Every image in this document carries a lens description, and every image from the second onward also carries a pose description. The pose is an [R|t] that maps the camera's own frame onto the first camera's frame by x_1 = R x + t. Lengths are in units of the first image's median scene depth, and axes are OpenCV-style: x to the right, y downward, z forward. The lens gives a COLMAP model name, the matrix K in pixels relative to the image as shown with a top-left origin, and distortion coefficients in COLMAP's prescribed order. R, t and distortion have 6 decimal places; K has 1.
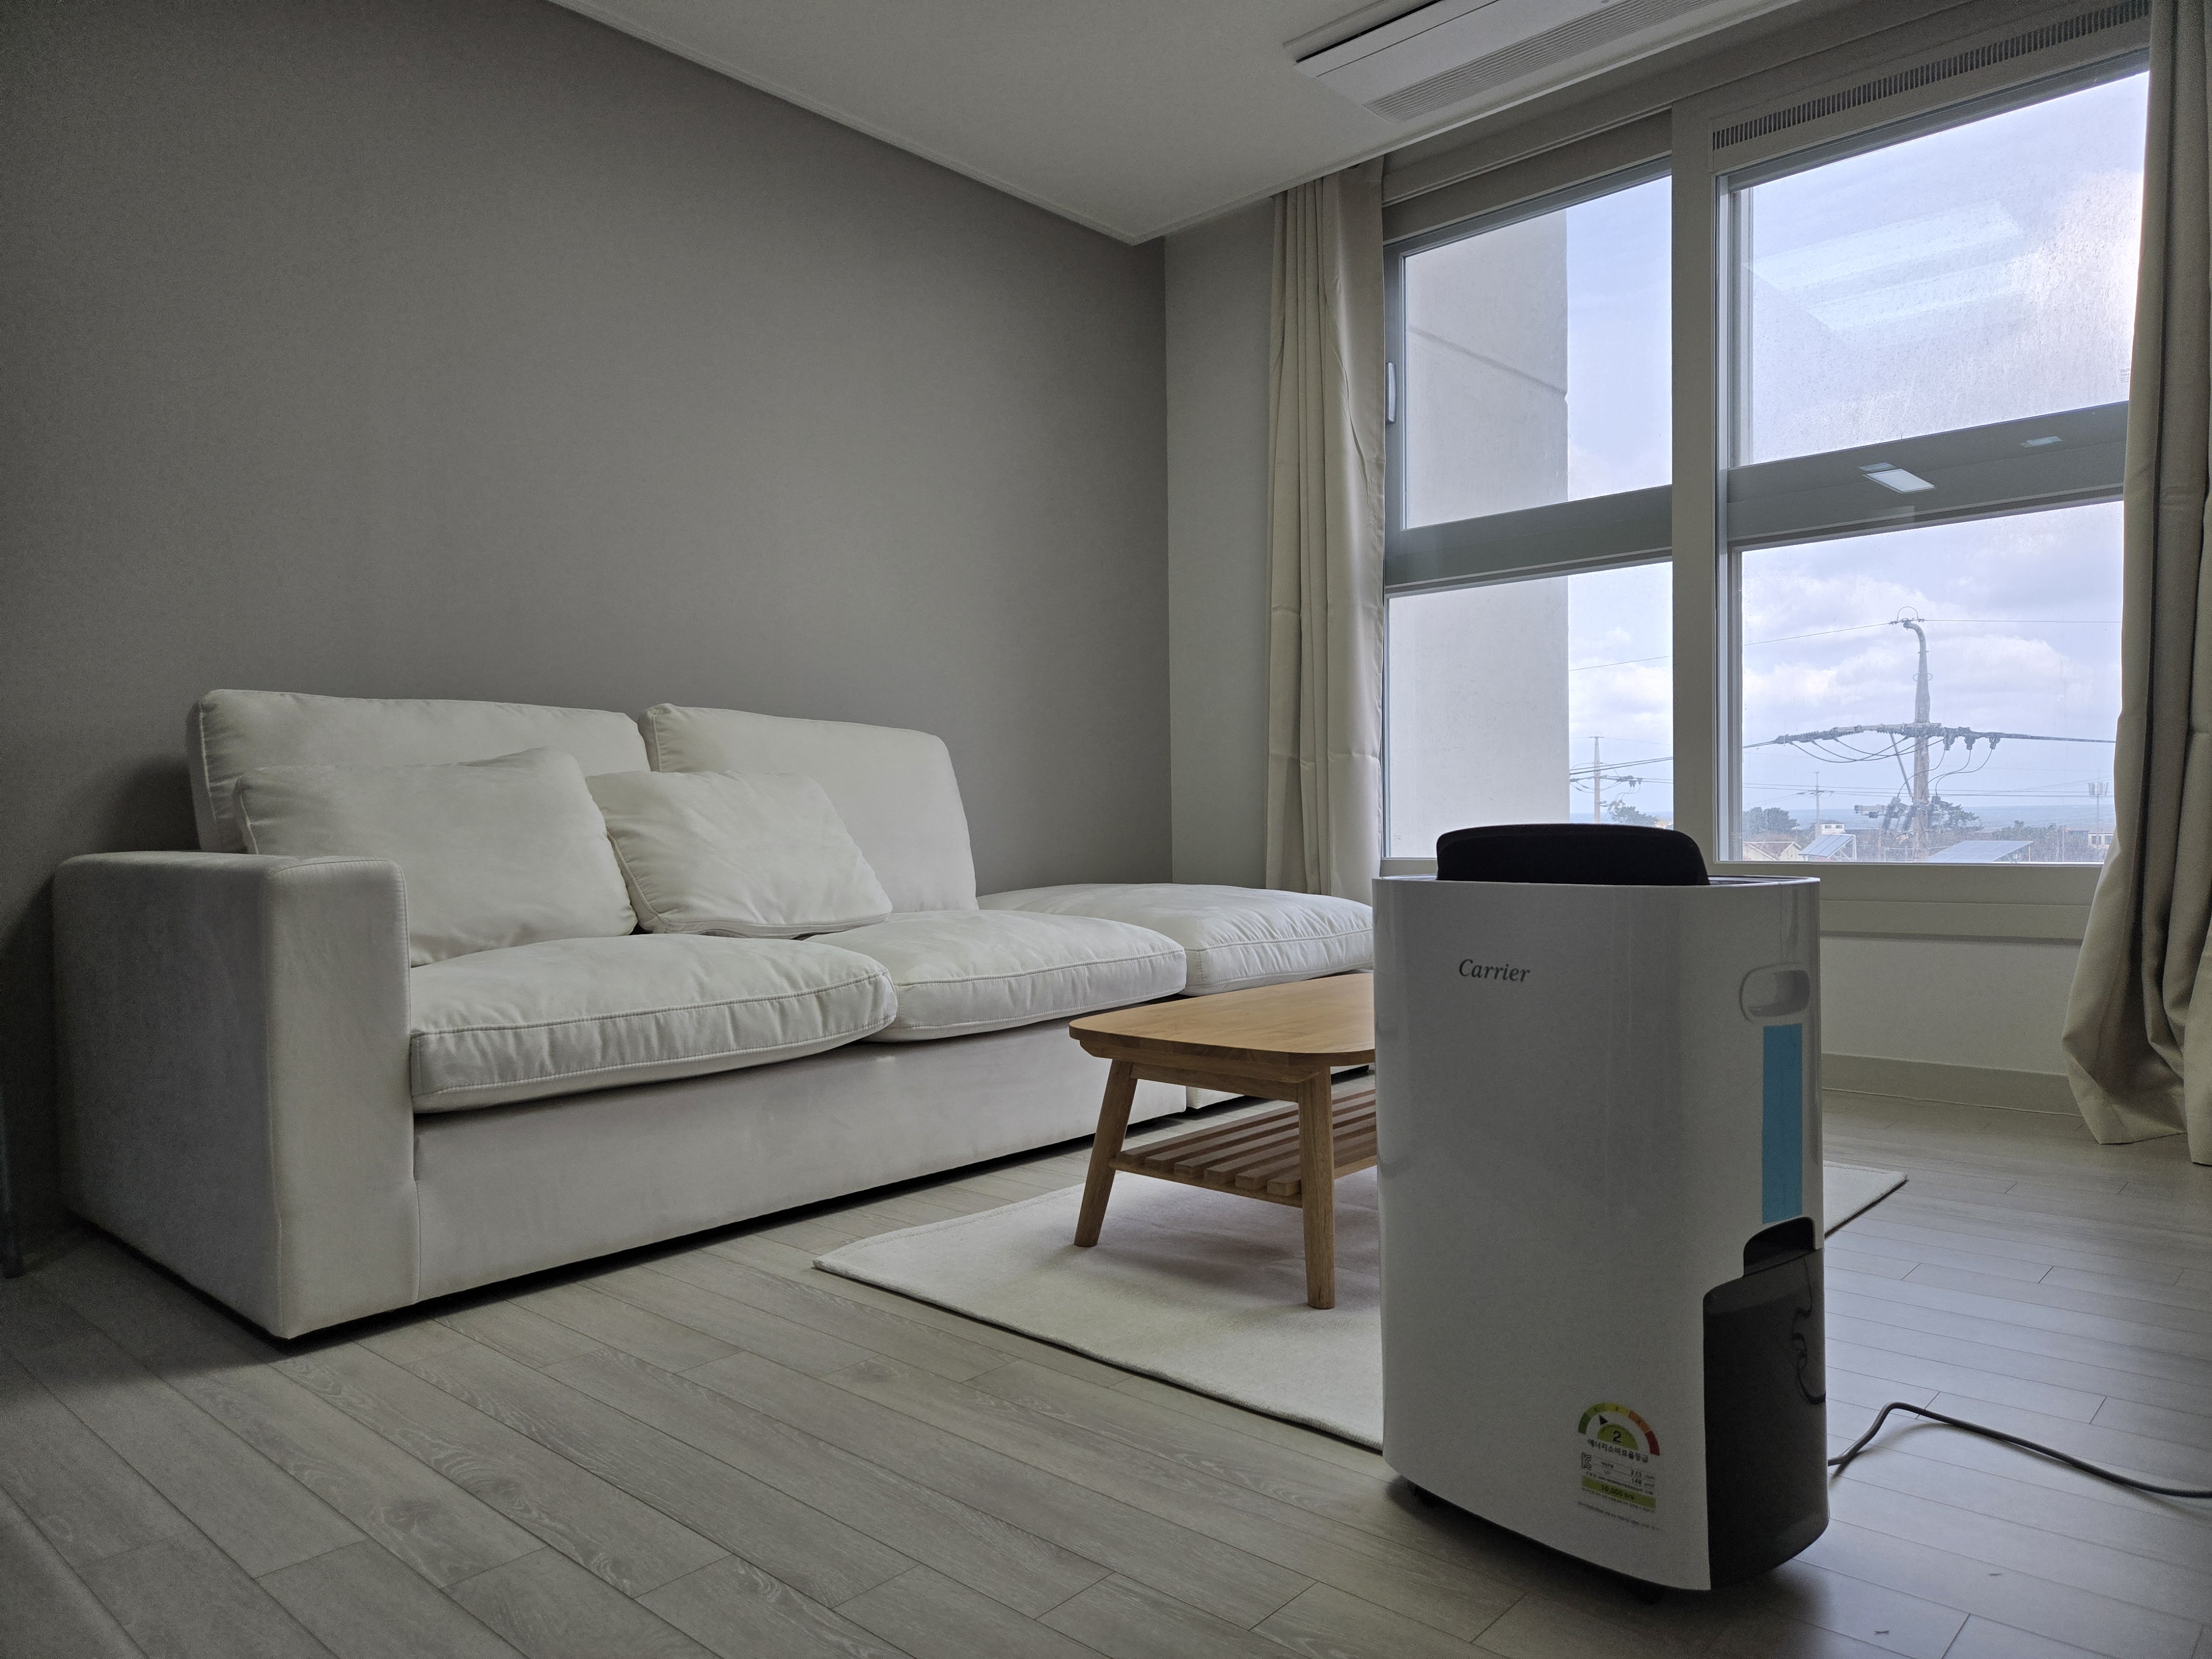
lens RADIAL K [[1476.0, 0, 1085.6], [0, 1476.0, 827.8], [0, 0, 1]] dist [0.055580, -0.039435]
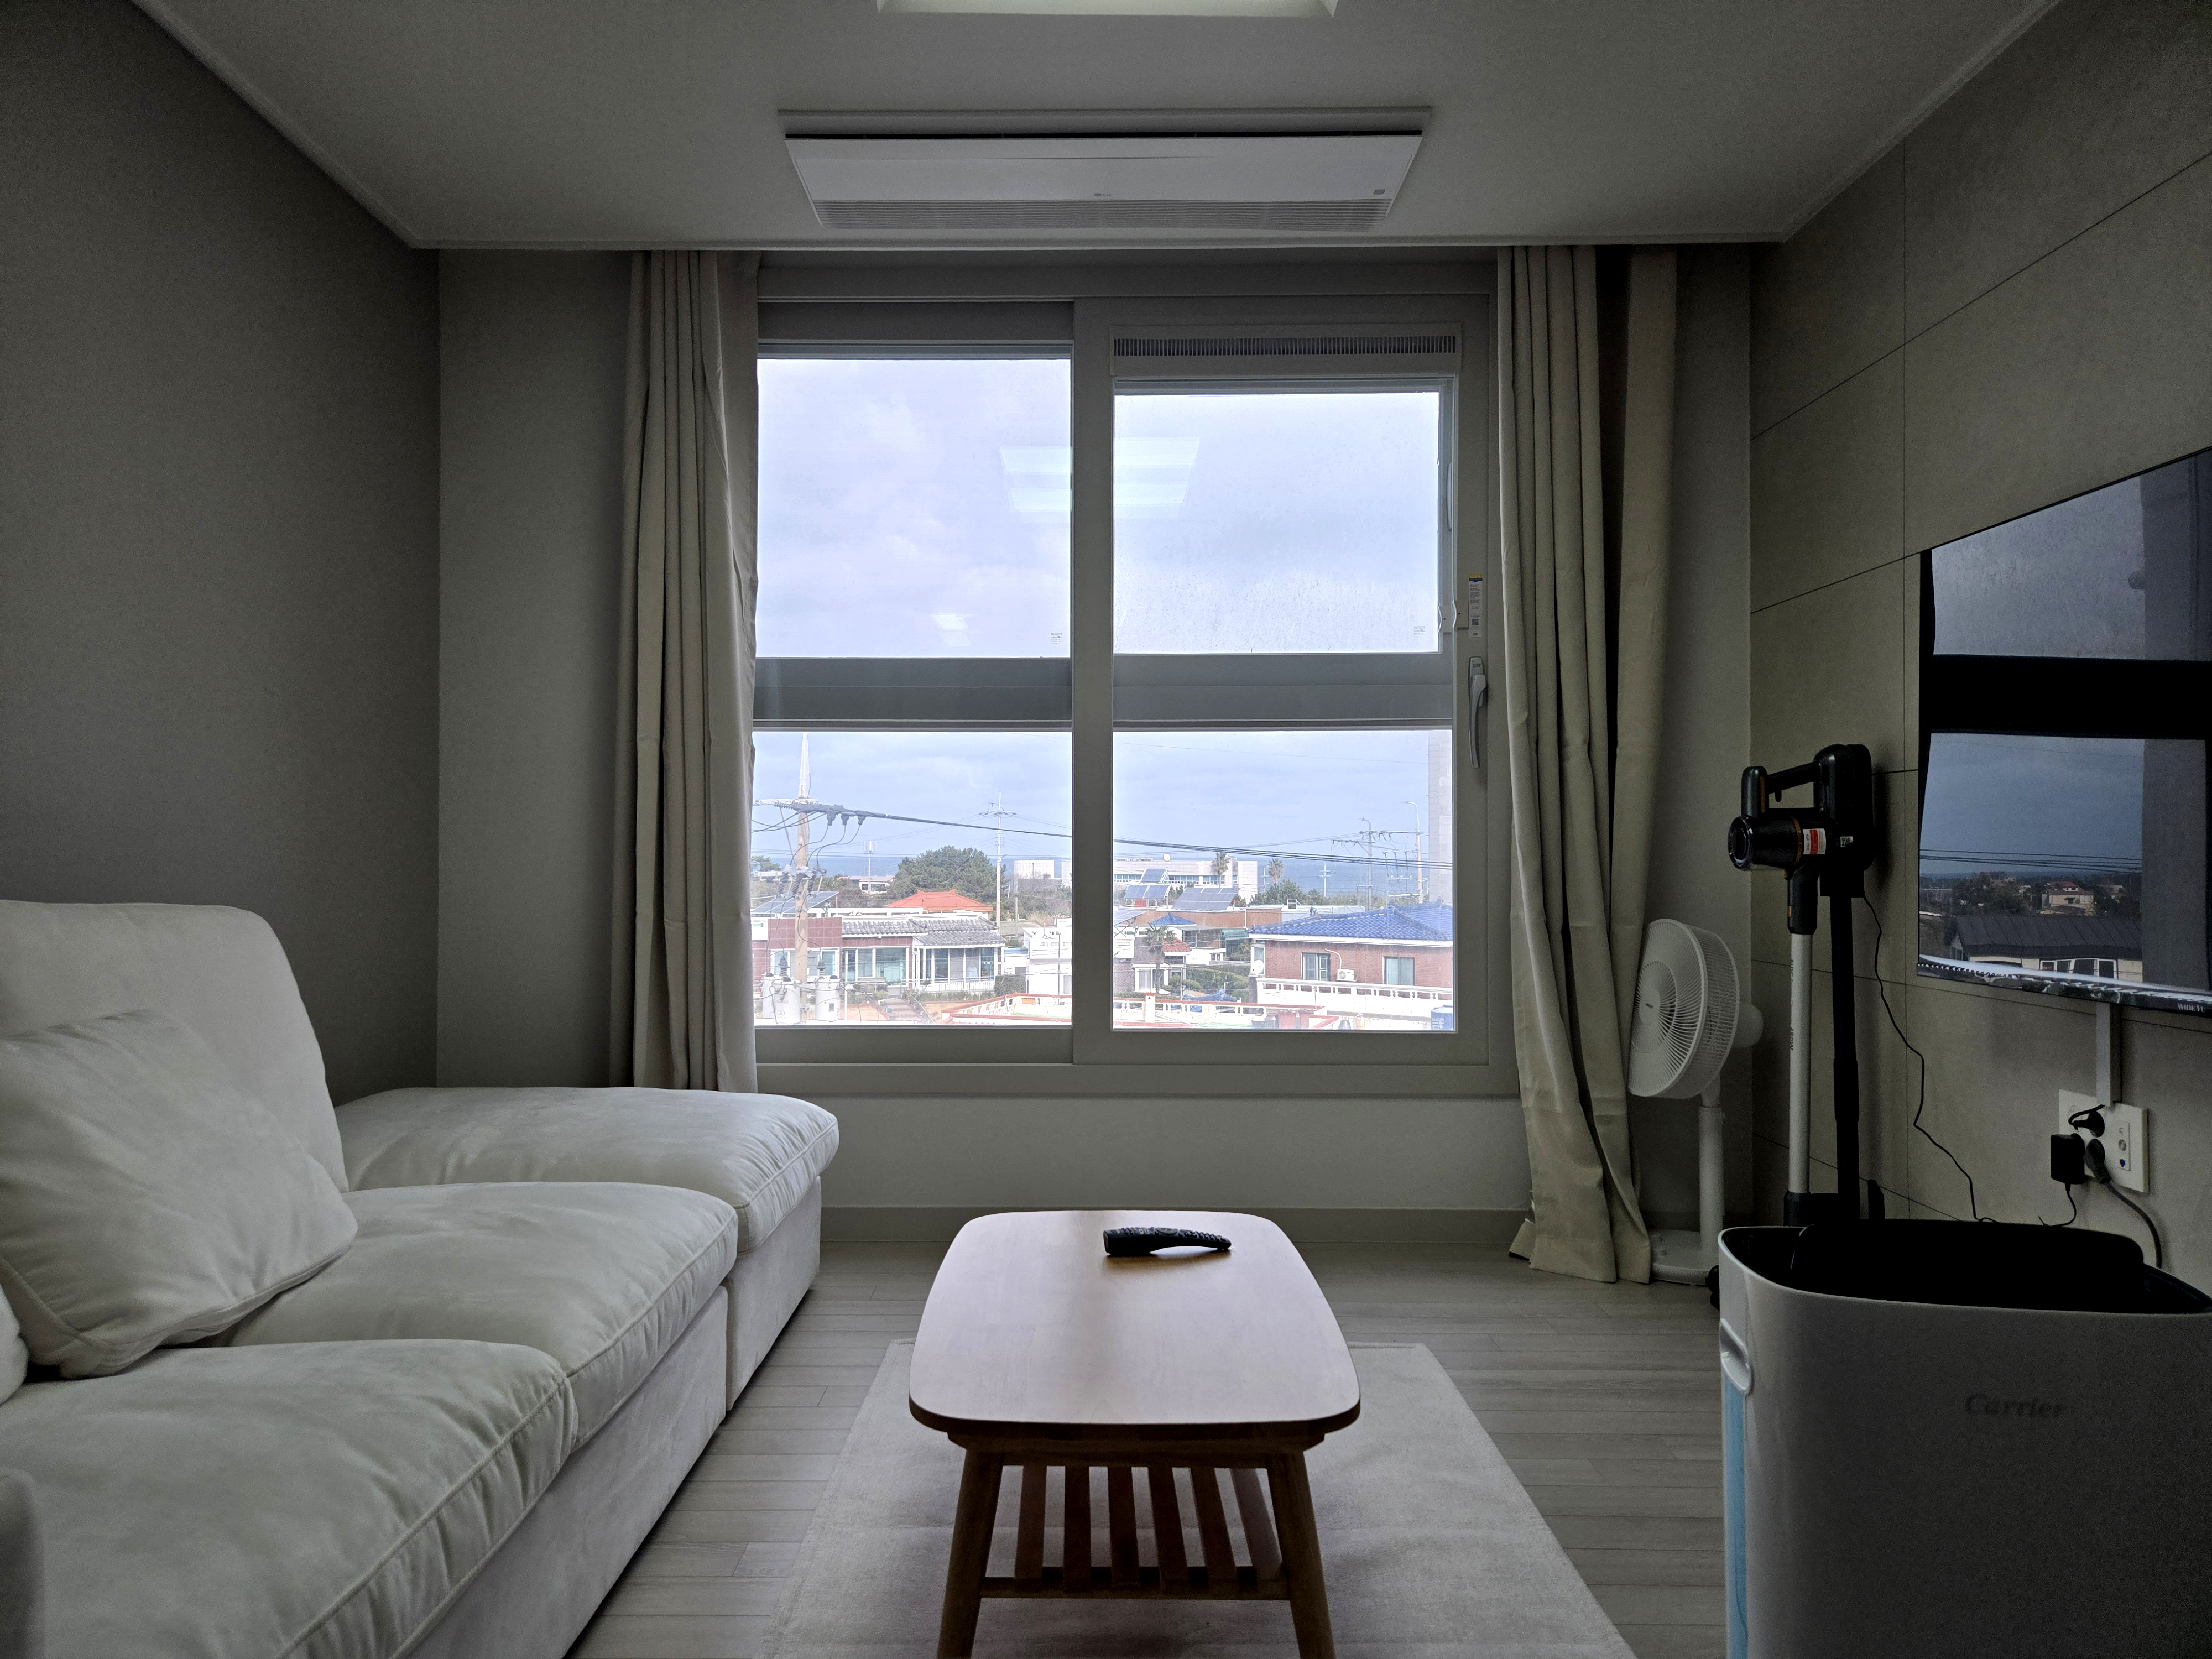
lens RADIAL K [[1476.0, 0, 1085.7], [0, 1476.0, 832.6], [0, 0, 1]] dist [0.055580, -0.039435]
pose [[0.742077, 0.028296, 0.669717, -0.387145], [-0.007765, 0.999404, -0.033621, -0.110021], [-0.670270, 0.019749, 0.741855, 0.335058]]
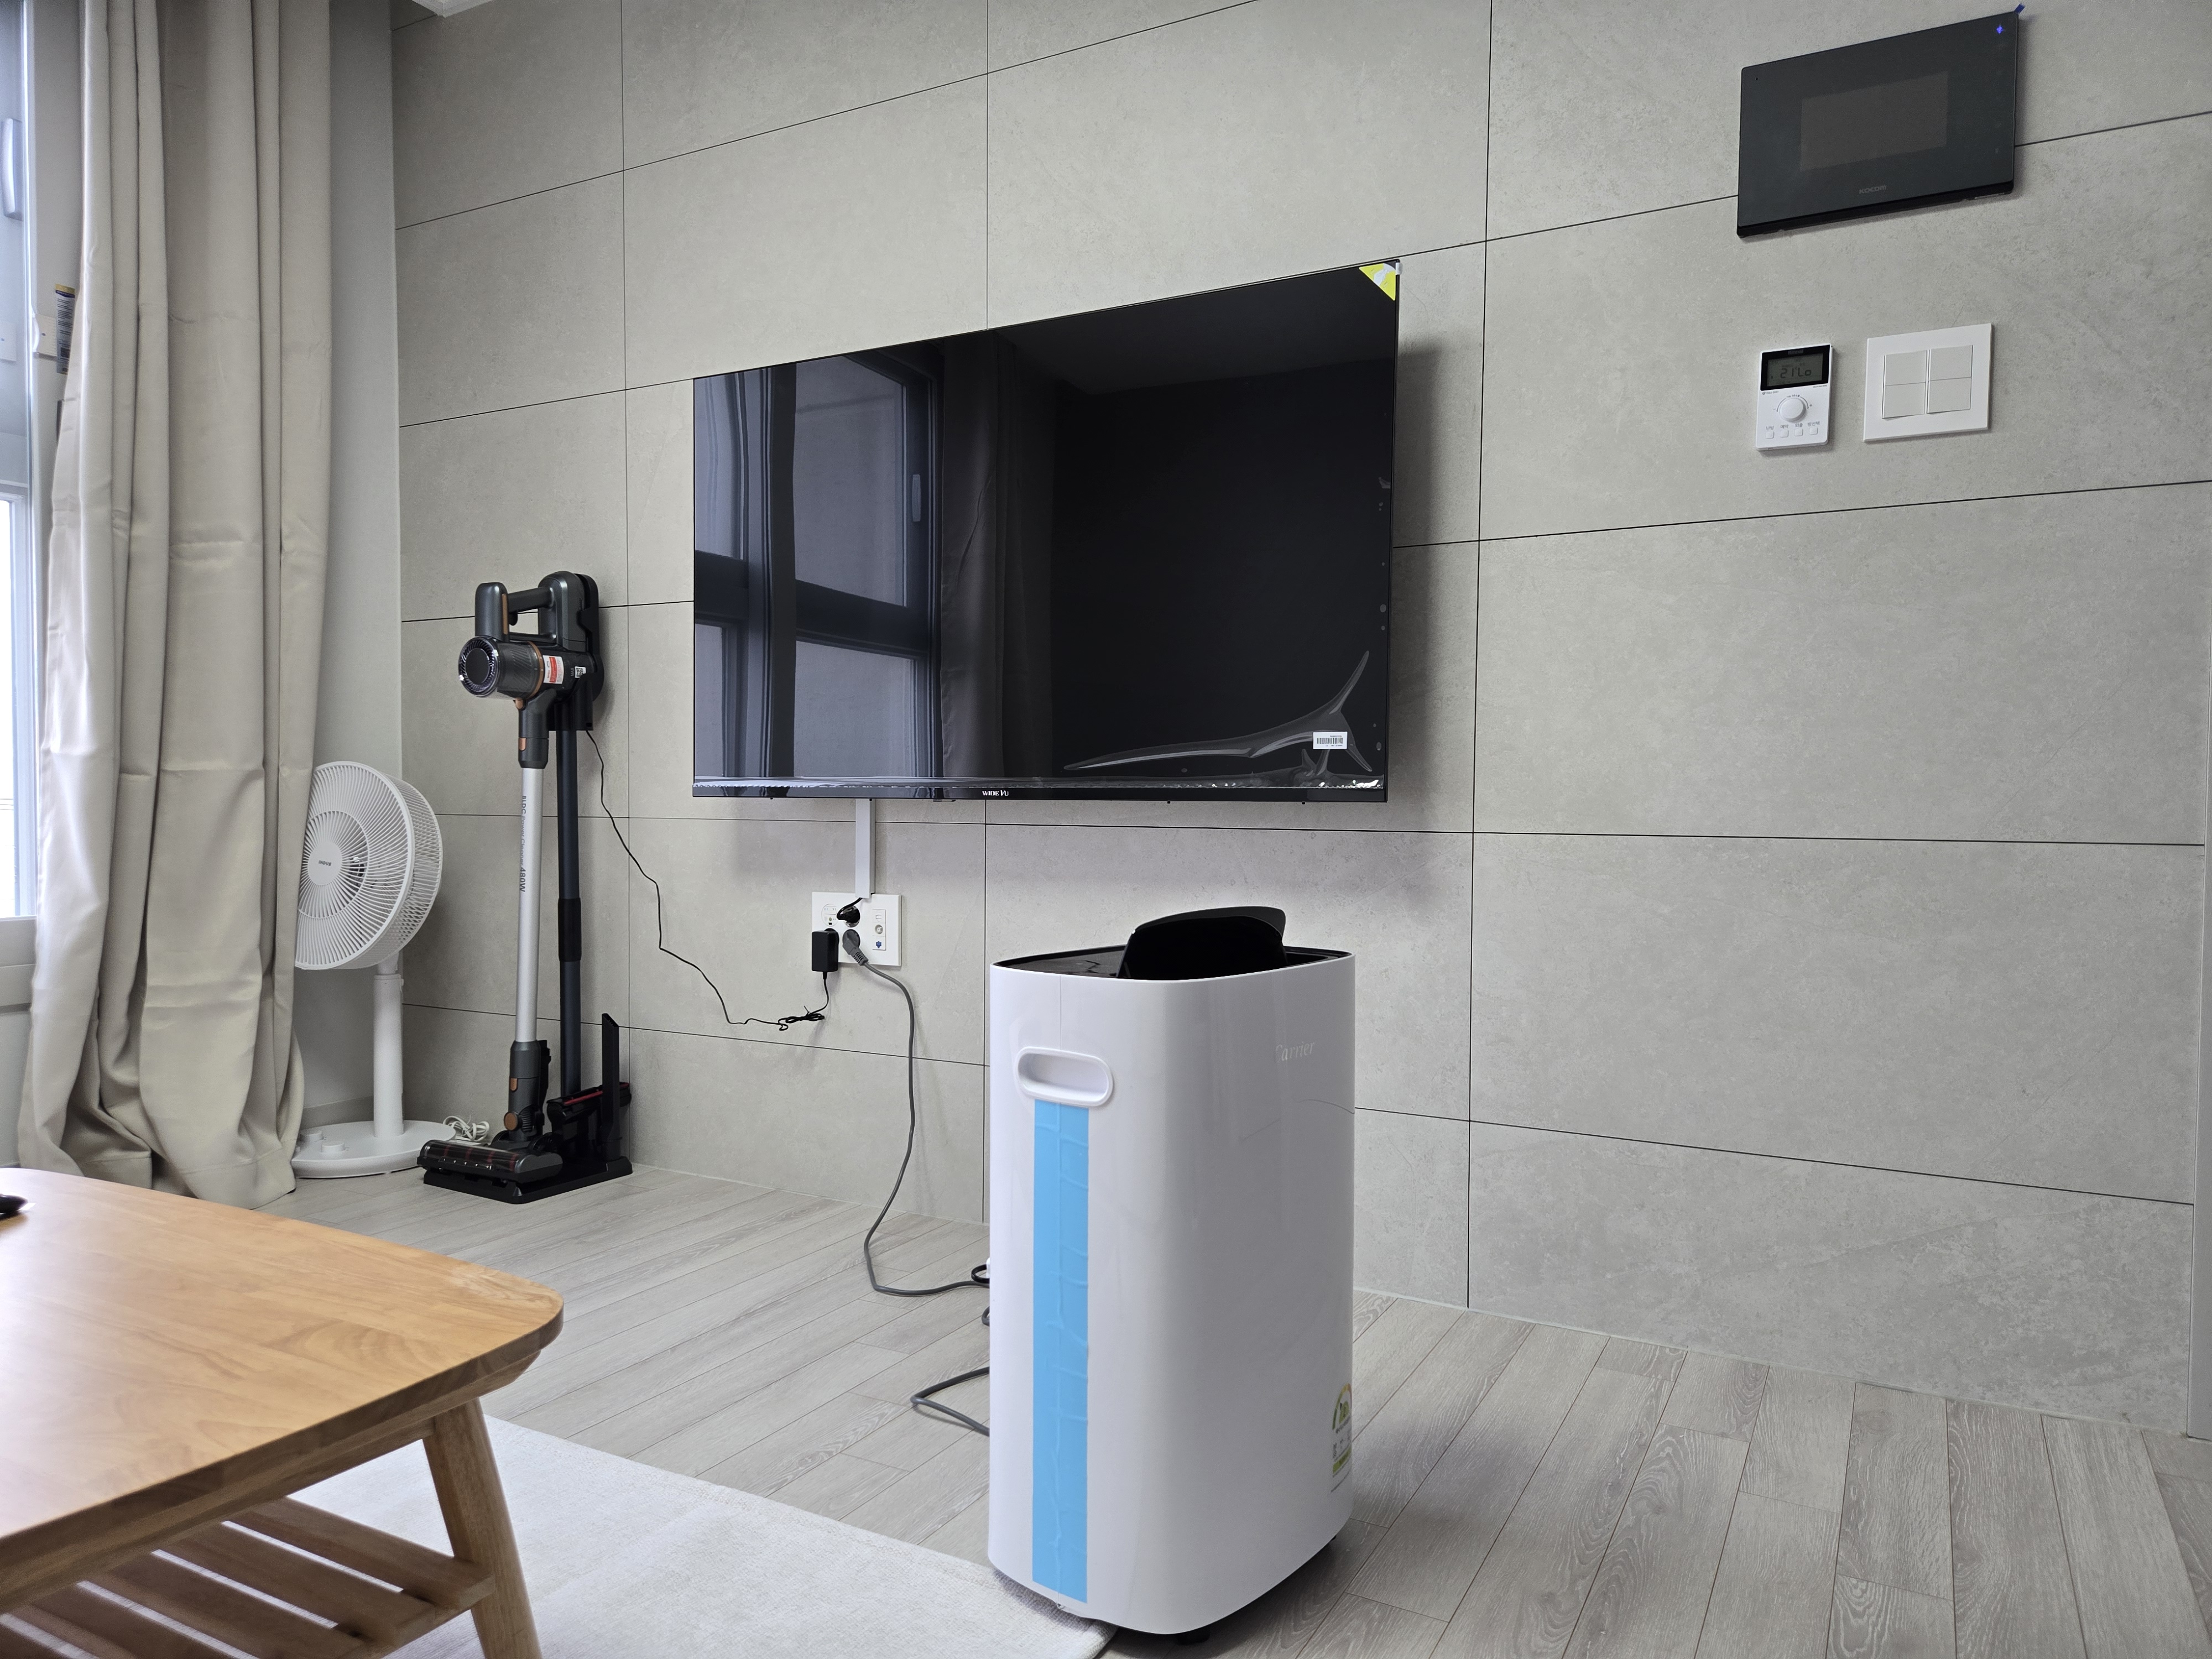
lens RADIAL K [[1476.0, 0, 1104.7], [0, 1476.0, 835.0], [0, 0, 1]] dist [0.055580, -0.039435]
pose [[-0.231553, -0.010786, 0.972762, -0.355185], [0.006638, 0.999898, 0.012667, -0.037046], [-0.972800, 0.009390, -0.231458, 0.668340]]
